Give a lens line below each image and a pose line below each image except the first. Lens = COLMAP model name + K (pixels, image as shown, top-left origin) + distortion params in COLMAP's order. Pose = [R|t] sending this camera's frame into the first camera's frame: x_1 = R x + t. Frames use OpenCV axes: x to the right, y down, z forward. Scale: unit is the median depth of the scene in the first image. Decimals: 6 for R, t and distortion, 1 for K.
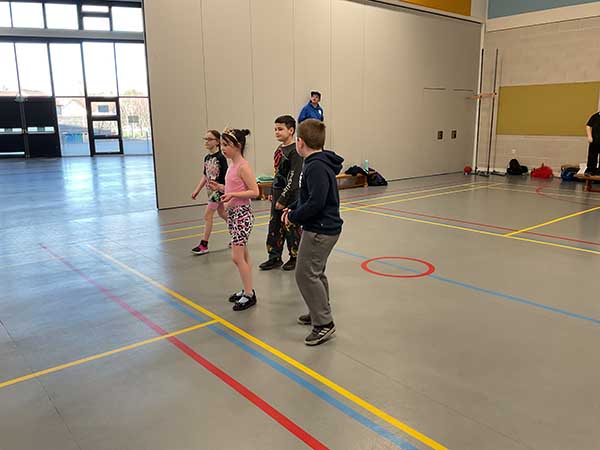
lens RADIAL K [[496.4, 0, 300.0], [0, 496.4, 225.0], [0, 0, 1]] dist [0.000349, 0.000059]
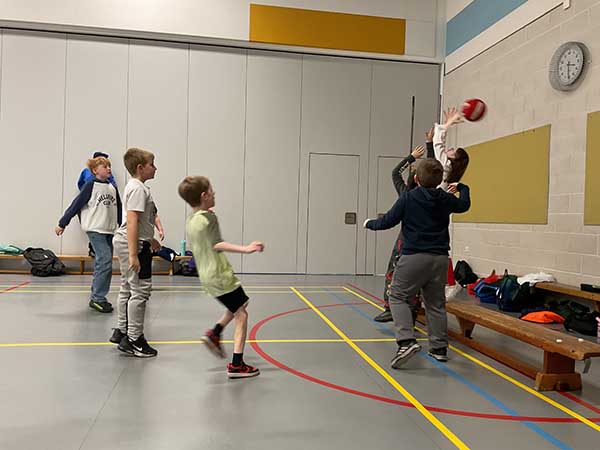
lens RADIAL K [[515.2, 0, 300.0], [0, 515.2, 225.0], [0, 0, 1]] dist [0.008277, -0.003332]
pose [[0.864515, 0.038848, -0.501103, 0.595717], [-0.140066, 0.976133, -0.165972, -0.043162], [0.482695, 0.213673, 0.849323, 0.363019]]
